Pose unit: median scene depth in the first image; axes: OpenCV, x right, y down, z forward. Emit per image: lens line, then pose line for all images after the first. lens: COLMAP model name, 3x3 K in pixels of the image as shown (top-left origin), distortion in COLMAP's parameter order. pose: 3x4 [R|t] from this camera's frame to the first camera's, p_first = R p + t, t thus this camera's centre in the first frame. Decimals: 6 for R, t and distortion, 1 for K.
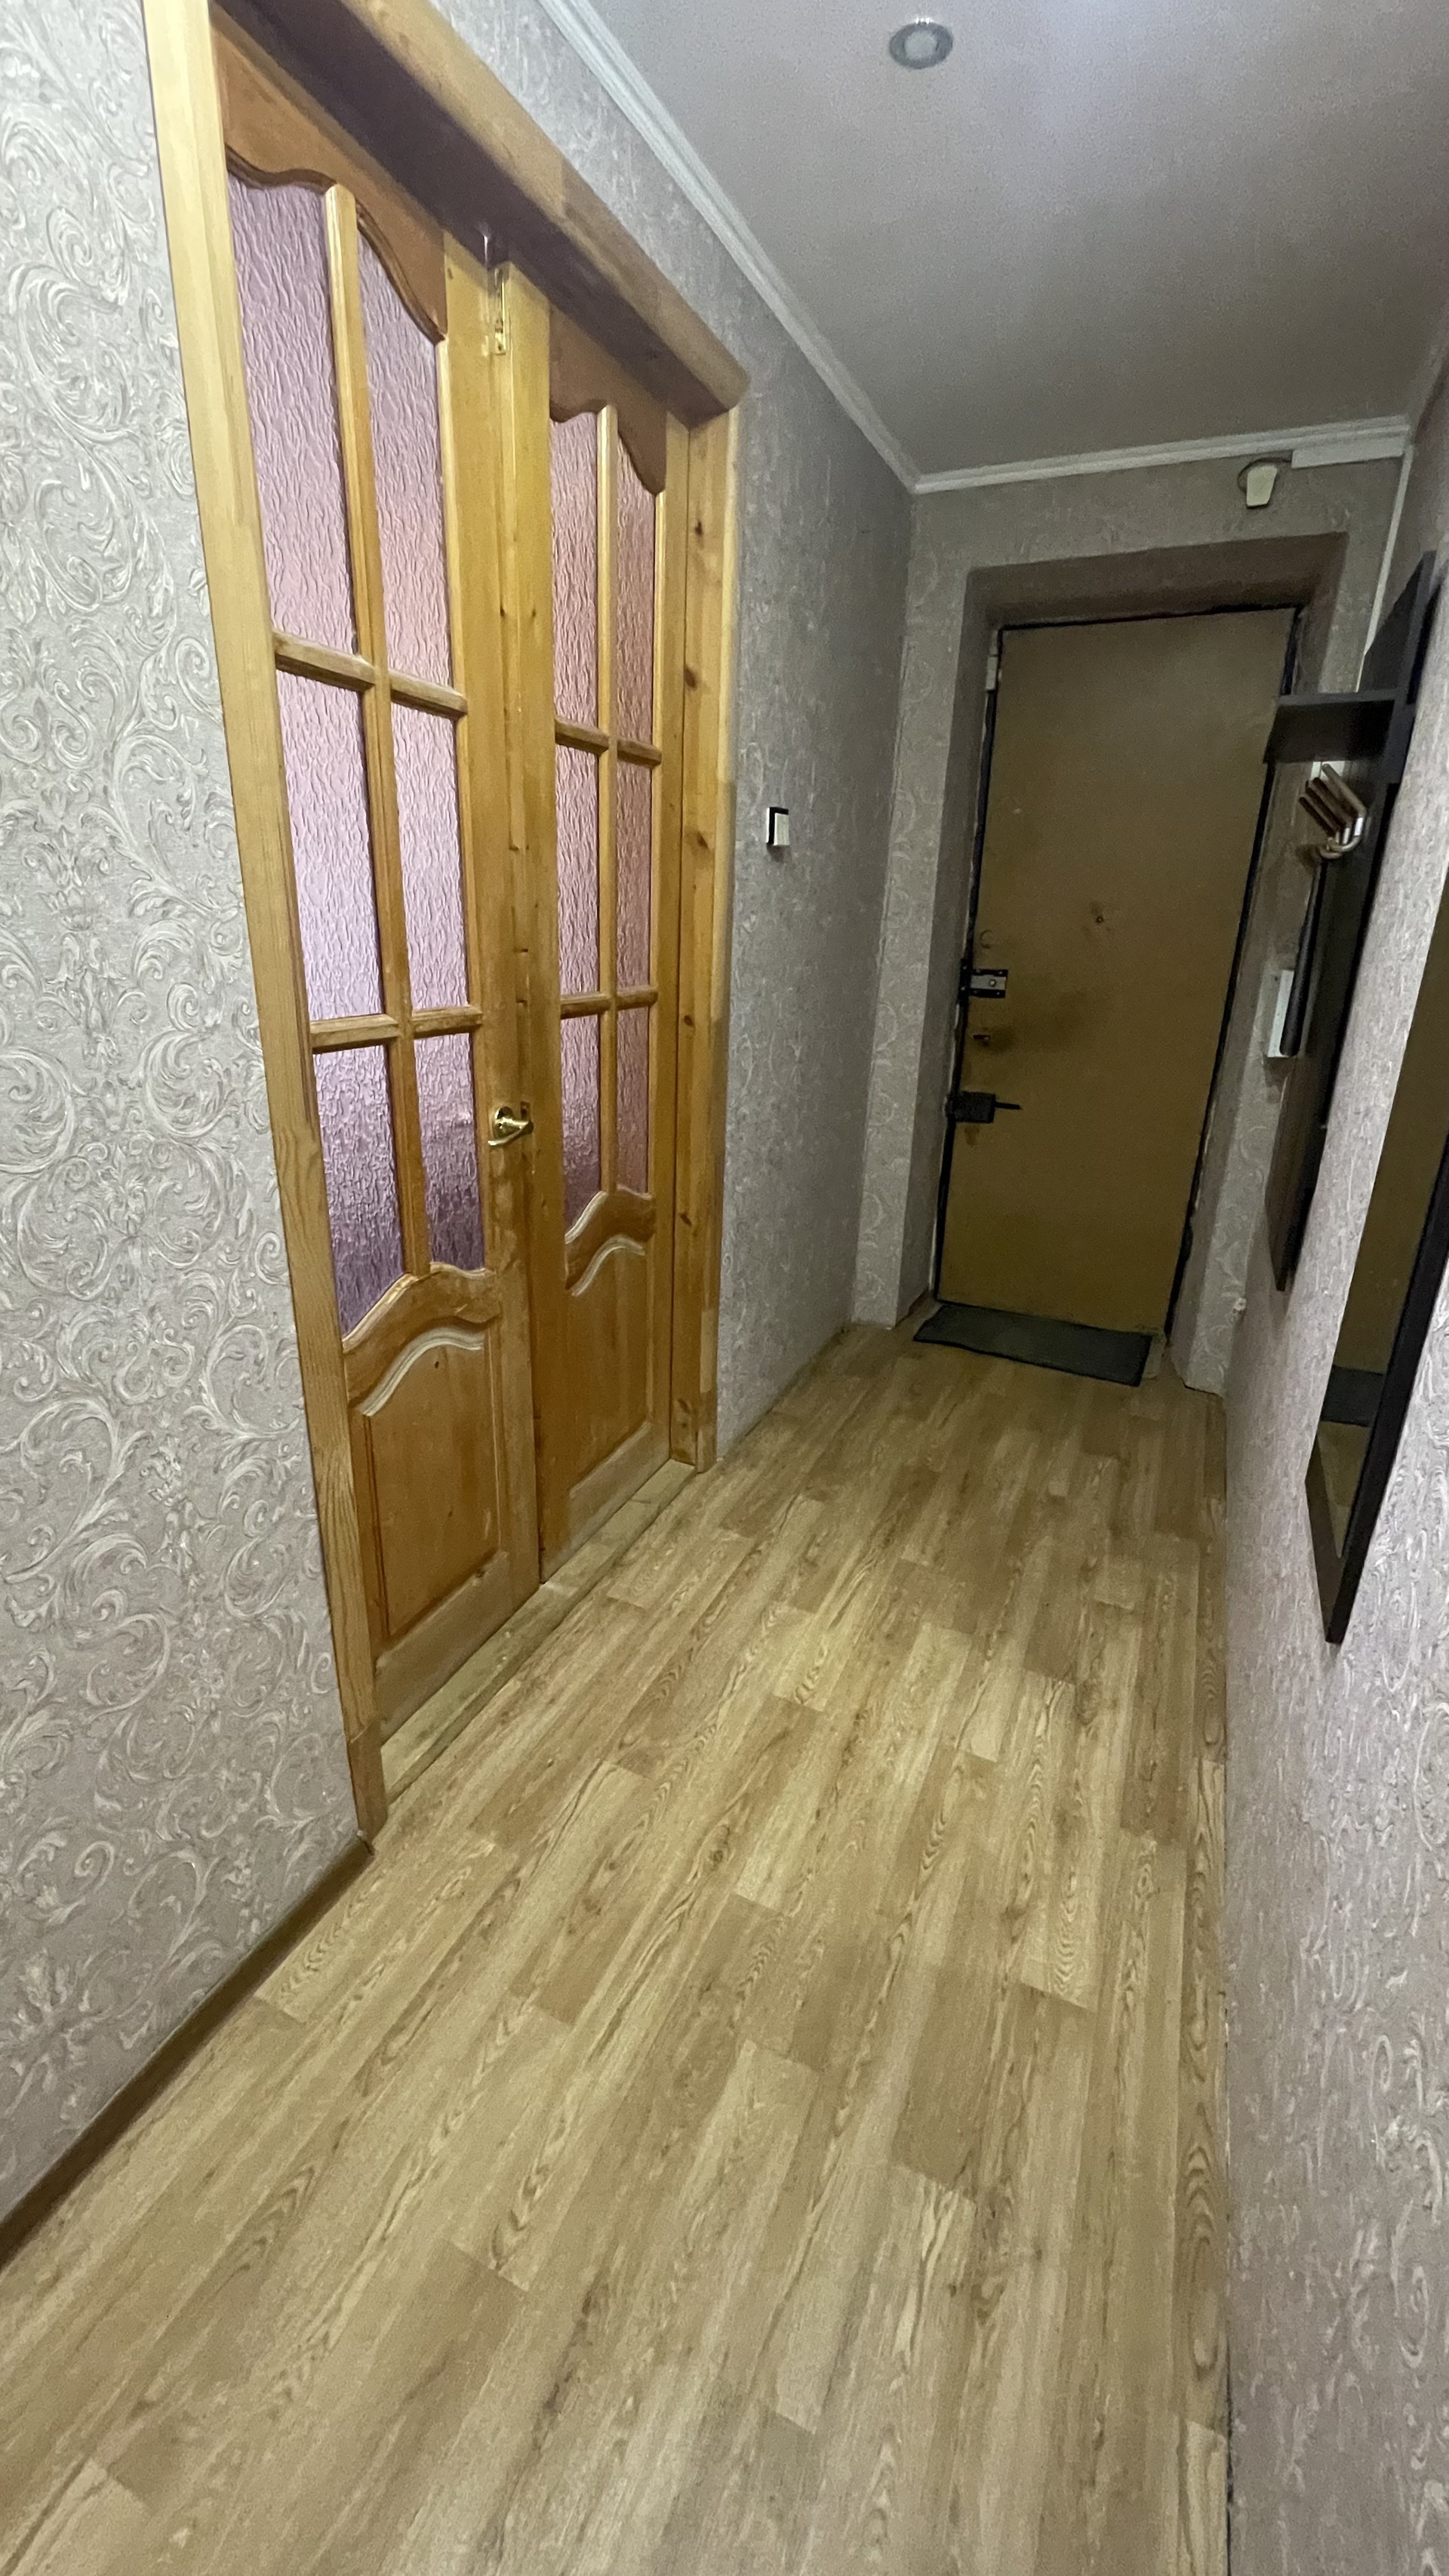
lens RADIAL K [[1046.2, 0, 733.3], [0, 1046.2, 1287.5], [0, 0, 1]] dist [-0.000796, 0.000369]
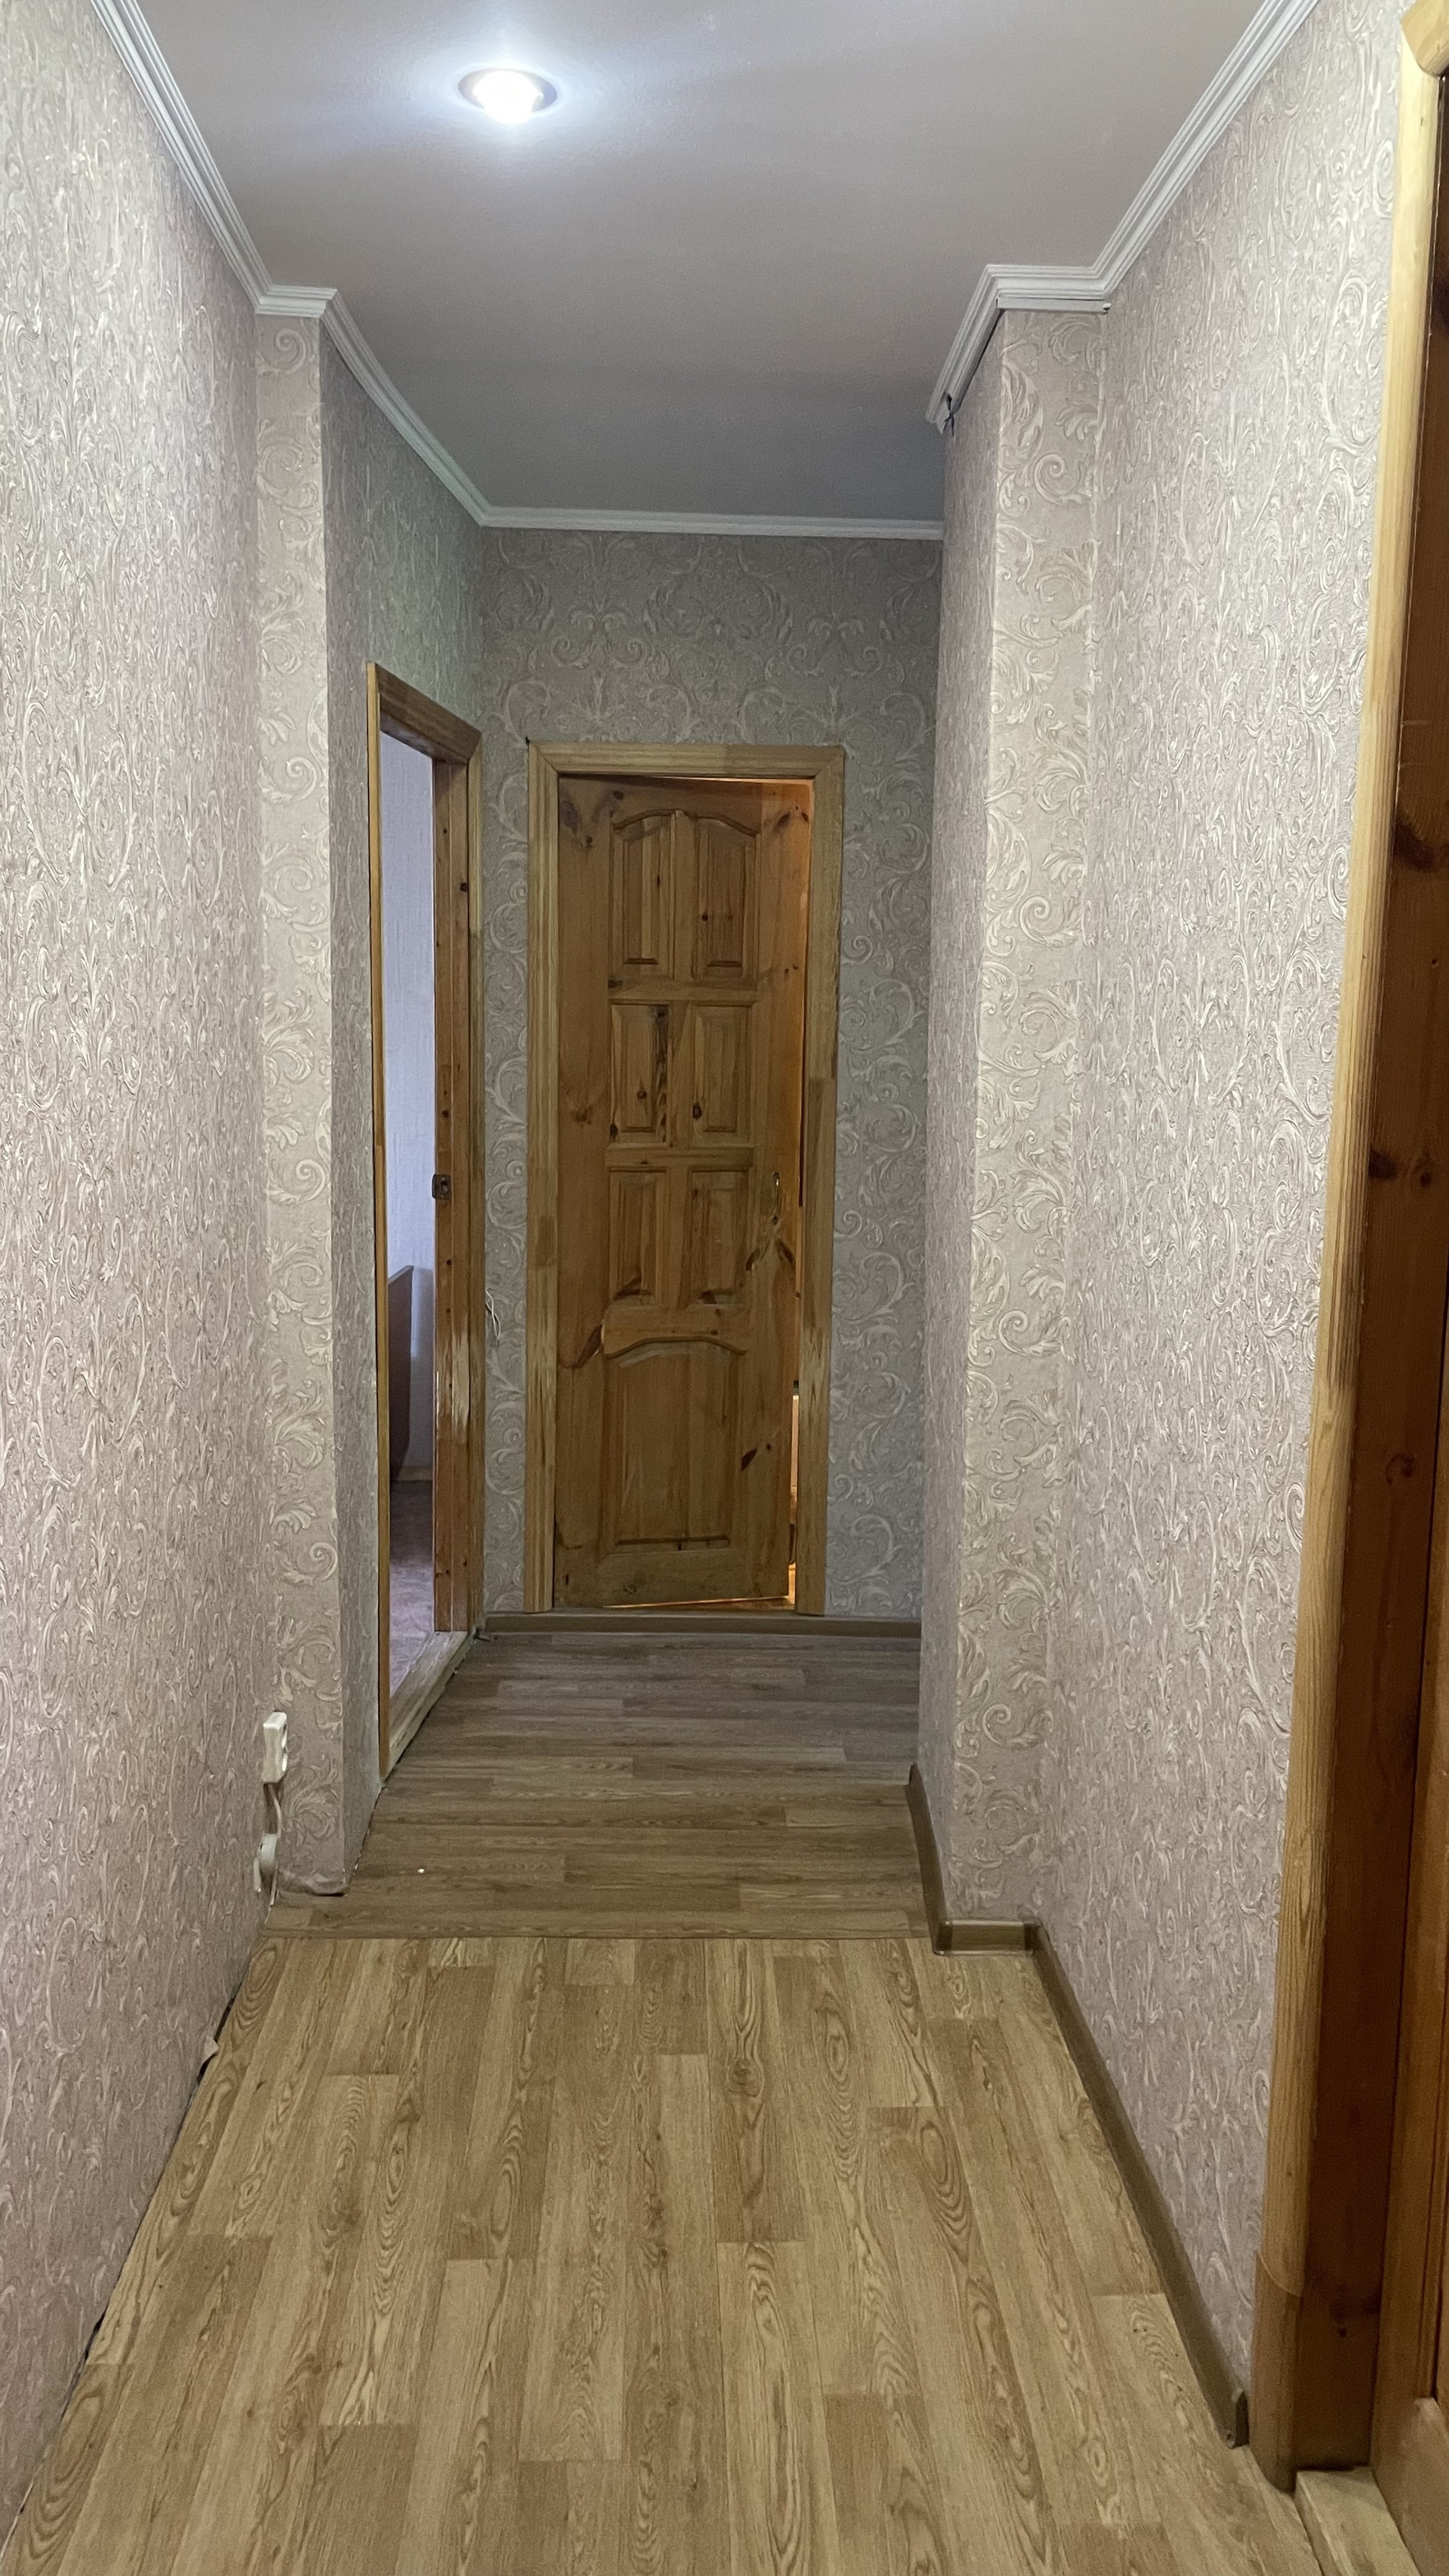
lens RADIAL K [[1921.9, 0, 731.1], [0, 1921.9, 1280.6], [0, 0, 1]] dist [0.036662, -0.005870]
pose [[-0.896703, 0.010506, -0.442509, 0.653836], [-0.202433, 0.879309, 0.431087, -0.687867], [0.393631, 0.476135, -0.786352, 1.814684]]
